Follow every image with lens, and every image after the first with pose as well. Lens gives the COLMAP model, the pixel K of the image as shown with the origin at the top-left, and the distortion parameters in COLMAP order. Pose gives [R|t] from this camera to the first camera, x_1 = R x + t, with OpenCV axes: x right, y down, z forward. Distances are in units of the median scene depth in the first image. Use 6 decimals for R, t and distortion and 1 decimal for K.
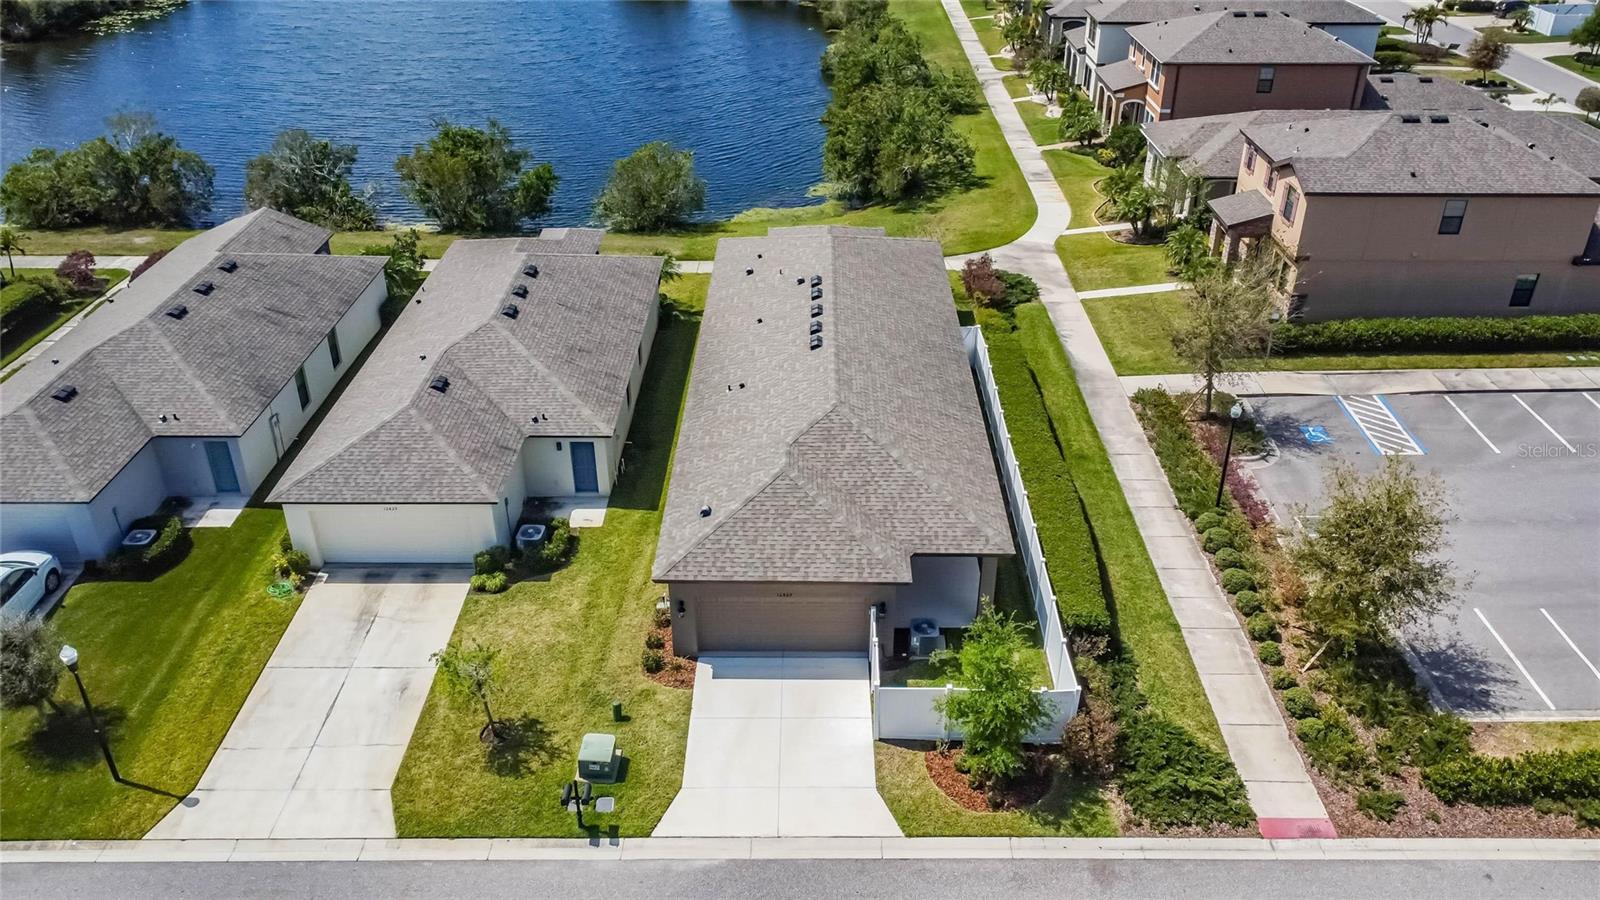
lens RADIAL K [[1197.5, 0, 816.6], [0, 1197.5, 440.7], [0, 0, 1]] dist [0.013580, 0.000995]
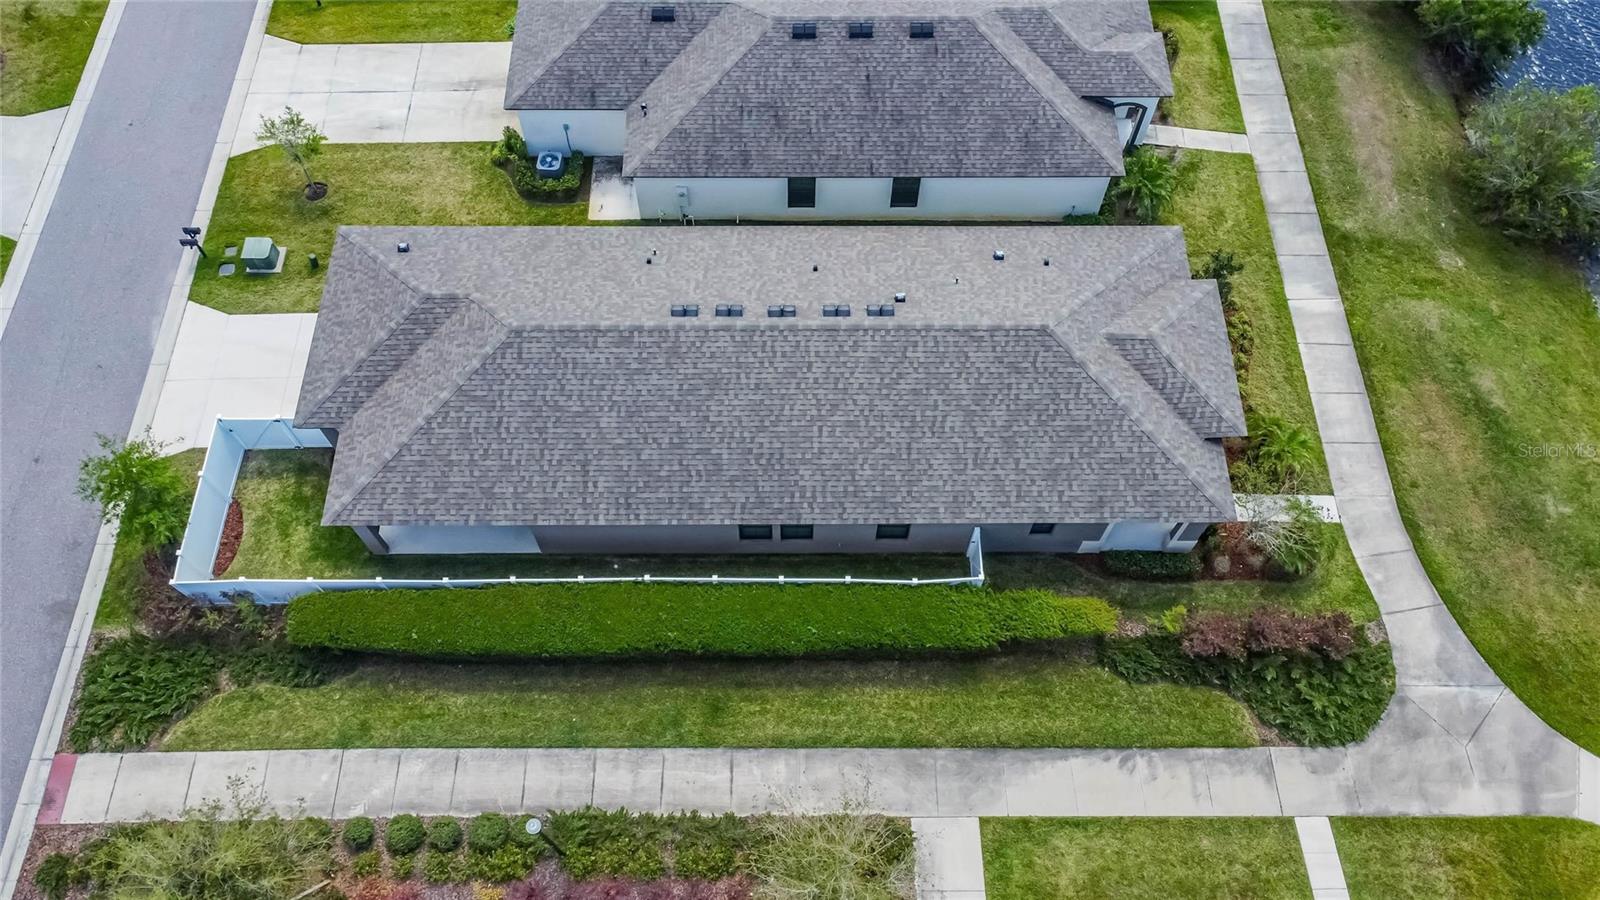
lens RADIAL K [[1213.3, 0, 802.7], [0, 1213.3, 425.7], [0, 0, 1]] dist [0.010192, 0.013303]
pose [[0.012085, 0.873513, -0.486651, 0.464290], [-0.513276, 0.423094, 0.746686, -0.696492], [0.858139, 0.240762, 0.453466, 0.702509]]
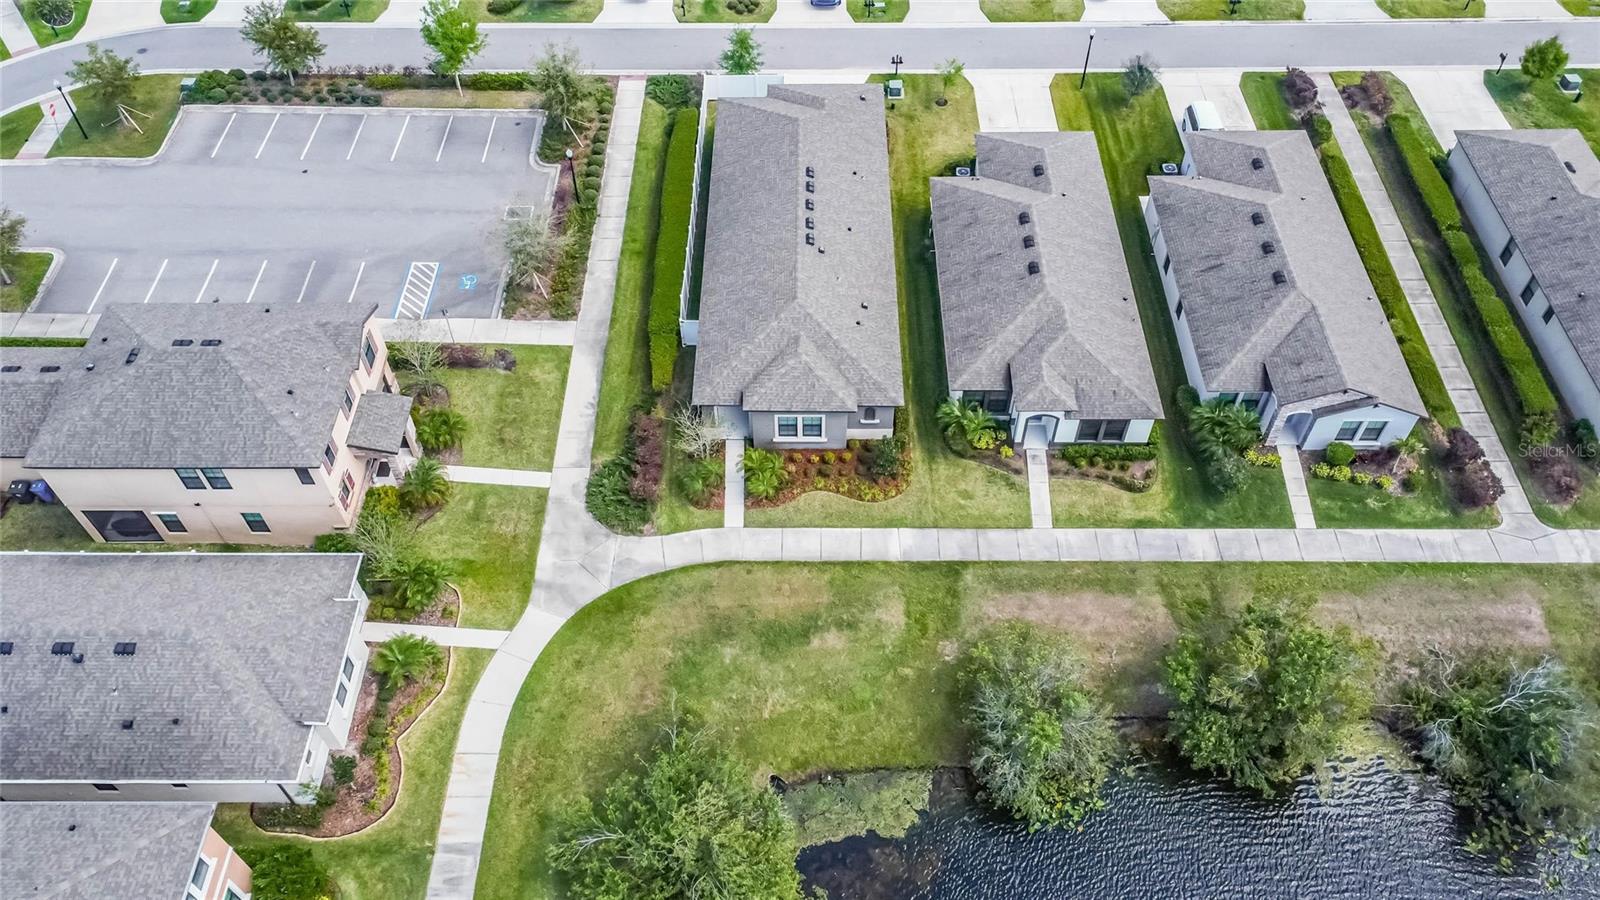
lens RADIAL K [[1193.7, 0, 800.0], [0, 1193.7, 450.0], [0, 0, 1]] dist [0.009890, 0.004249]
pose [[-0.999961, 0.000033, 0.008807, -0.001519], [0.008707, 0.153527, 0.988106, -1.566496], [-0.001320, 0.988145, -0.153521, 1.584975]]
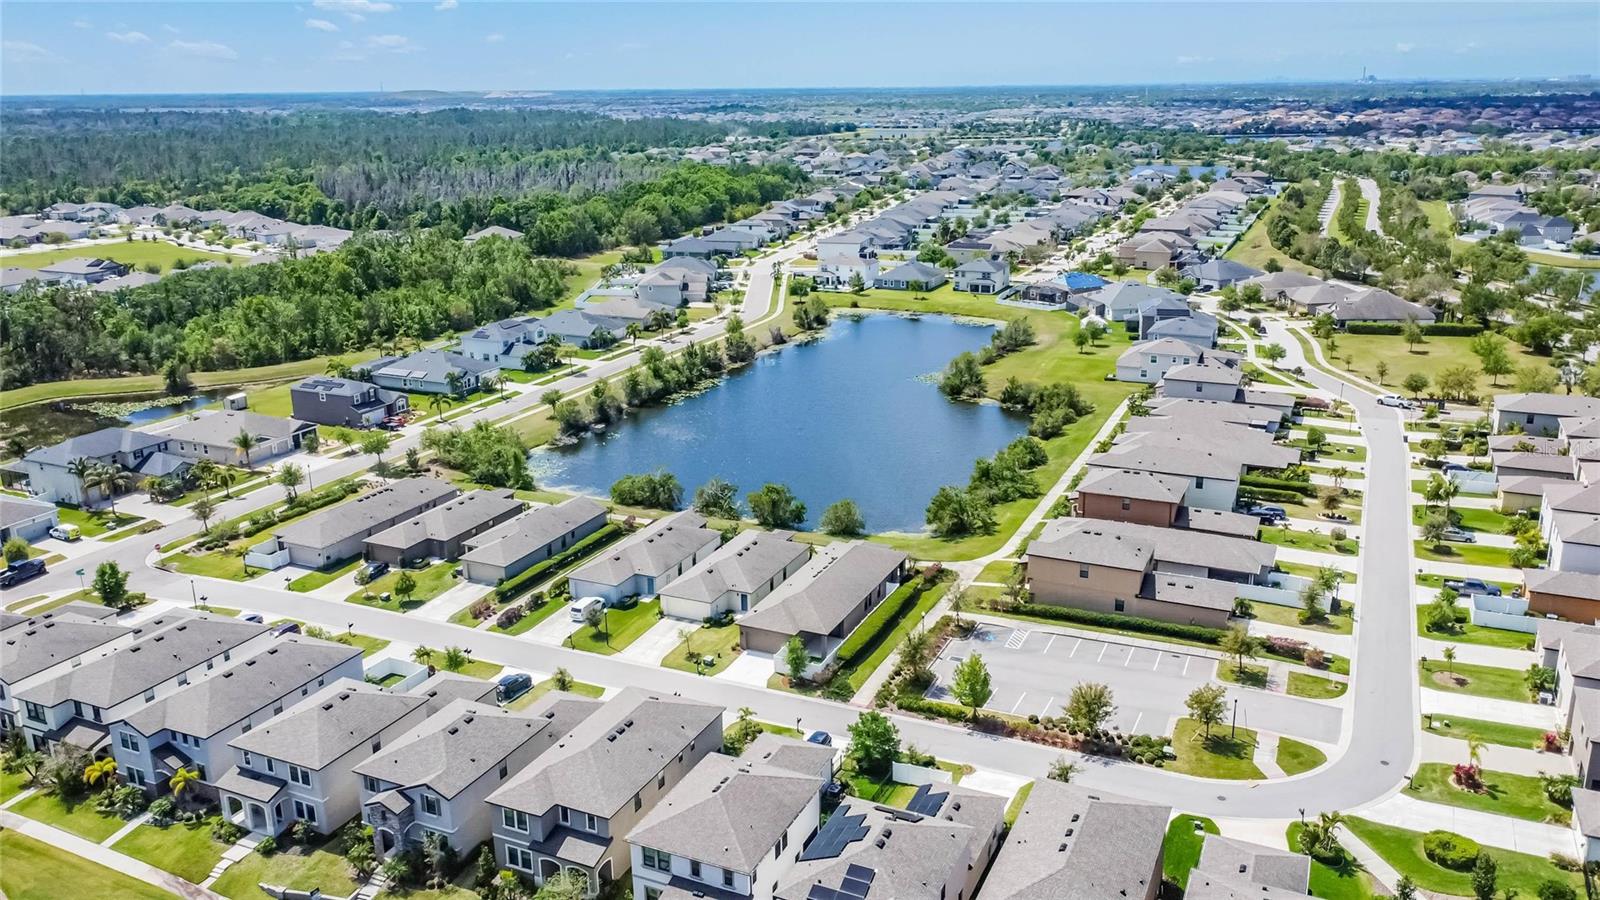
lens RADIAL K [[1193.7, 0, 800.0], [0, 1193.7, 450.0], [0, 0, 1]] dist [0.009890, 0.004249]
pose [[0.906630, 0.102656, -0.409247, 1.228326], [-0.194628, 0.962343, -0.189778, 0.209364], [0.374354, 0.251709, 0.892469, -1.950240]]
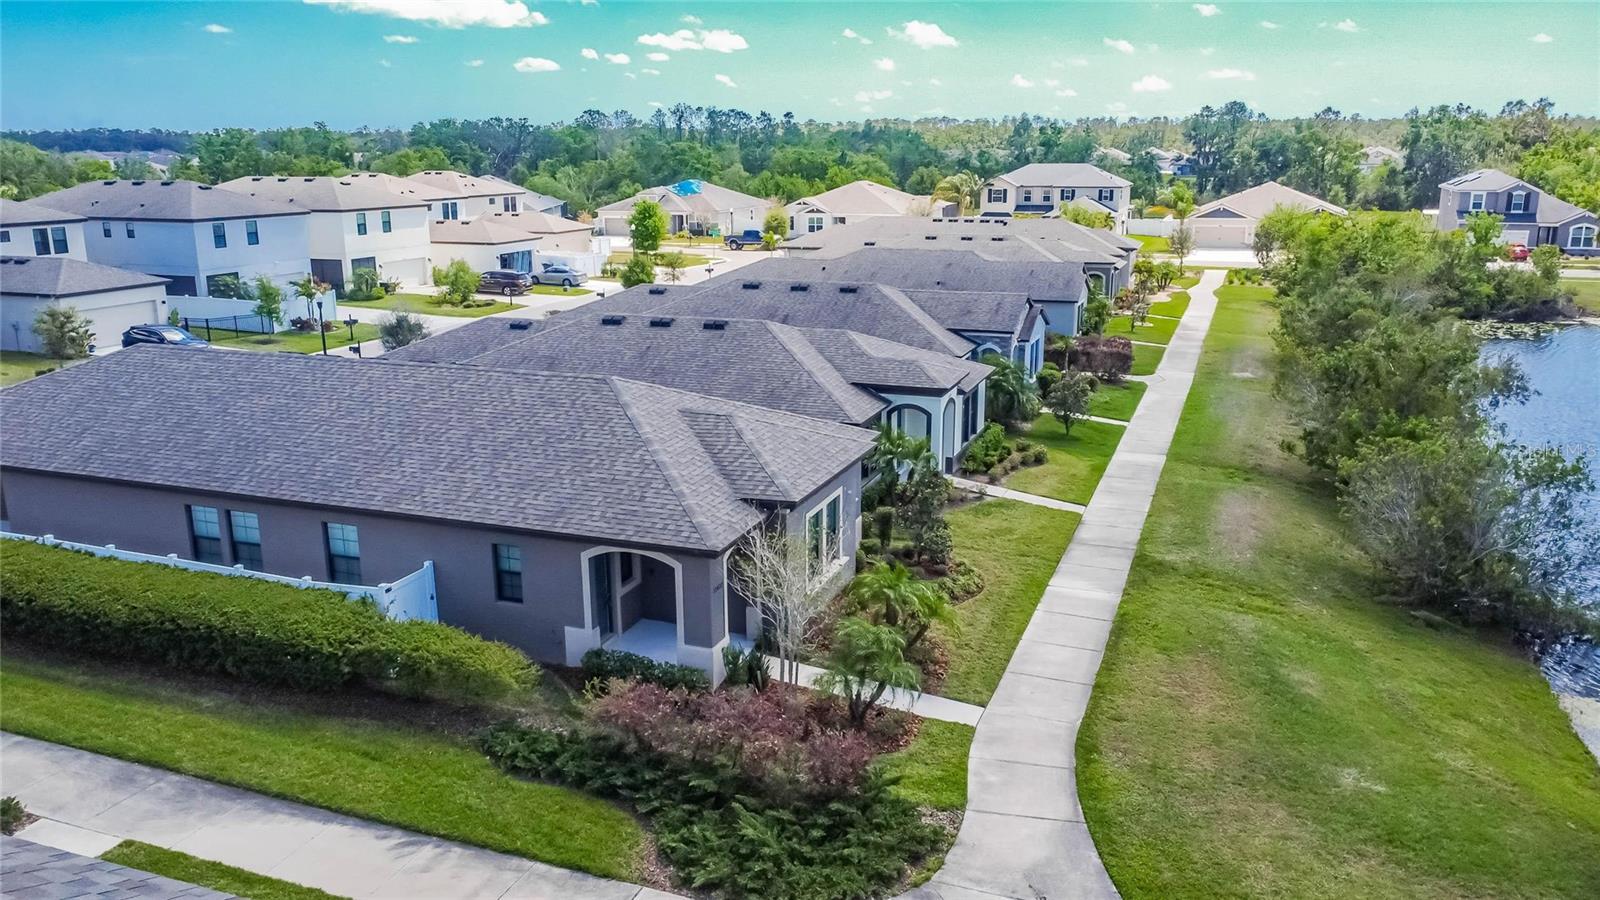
lens RADIAL K [[1193.7, 0, 800.0], [0, 1193.7, 450.0], [0, 0, 1]] dist [0.009890, 0.004249]
pose [[-0.352463, 0.227482, -0.907756, 0.598639], [-0.466536, 0.798159, 0.381164, -0.478738], [0.811242, 0.557848, -0.175193, 1.422787]]
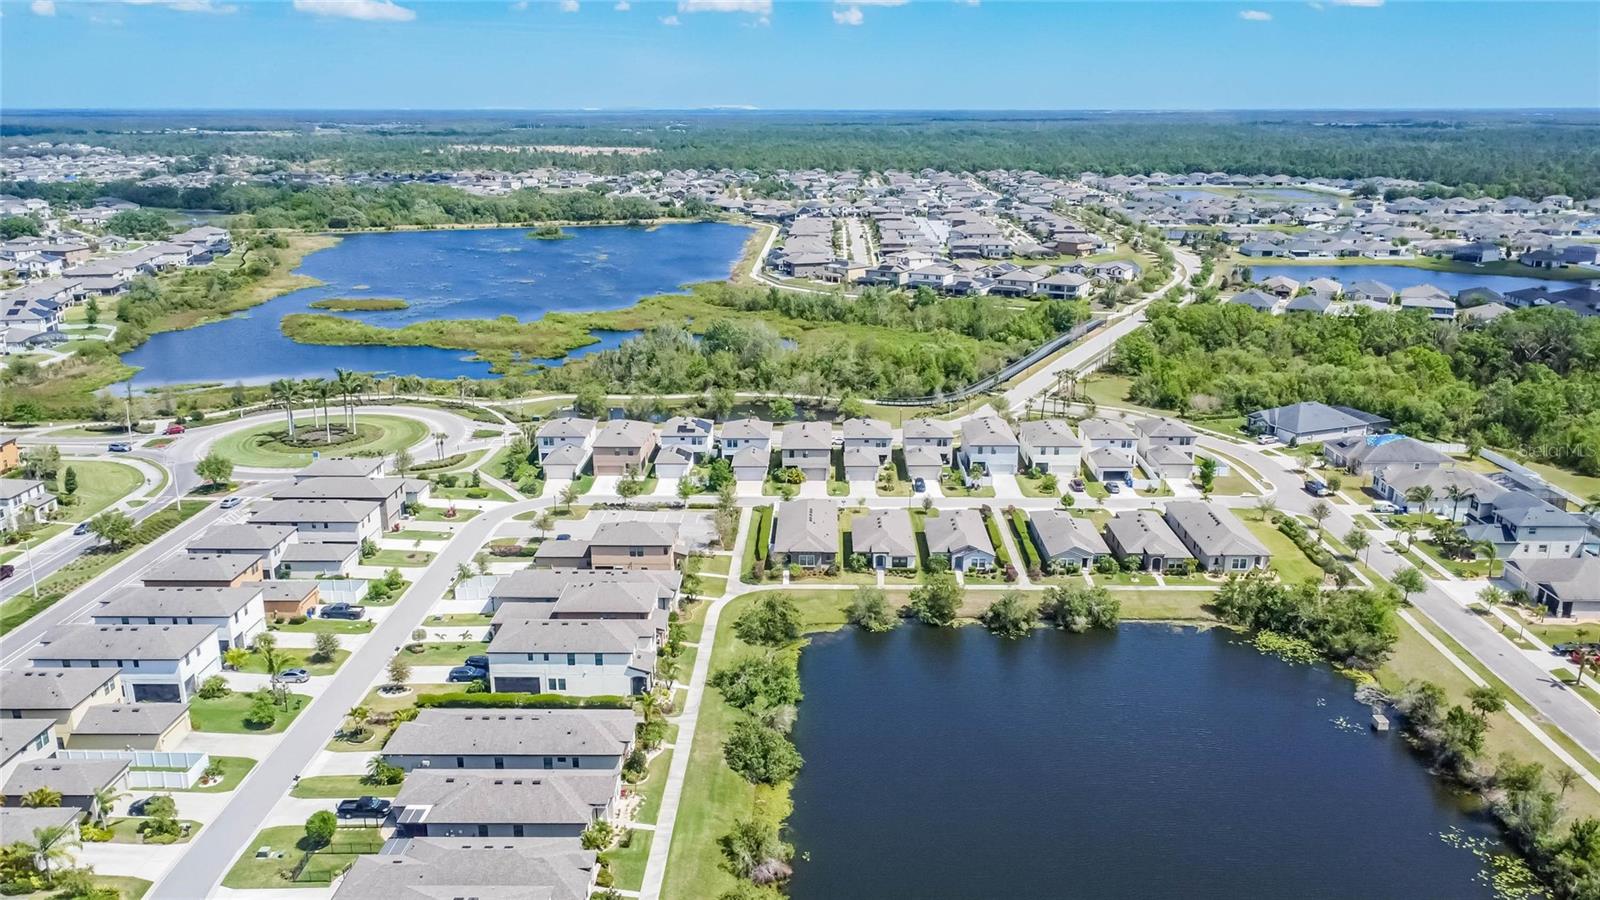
lens RADIAL K [[1233.4, 0, 843.8], [0, 1233.4, 451.4], [0, 0, 1]] dist [0.009748, 0.006847]
pose [[-0.999838, -0.007497, -0.016364, -0.049777], [-0.016982, 0.694242, 0.719542, -3.839293], [0.005967, 0.719703, -0.694257, 4.284687]]
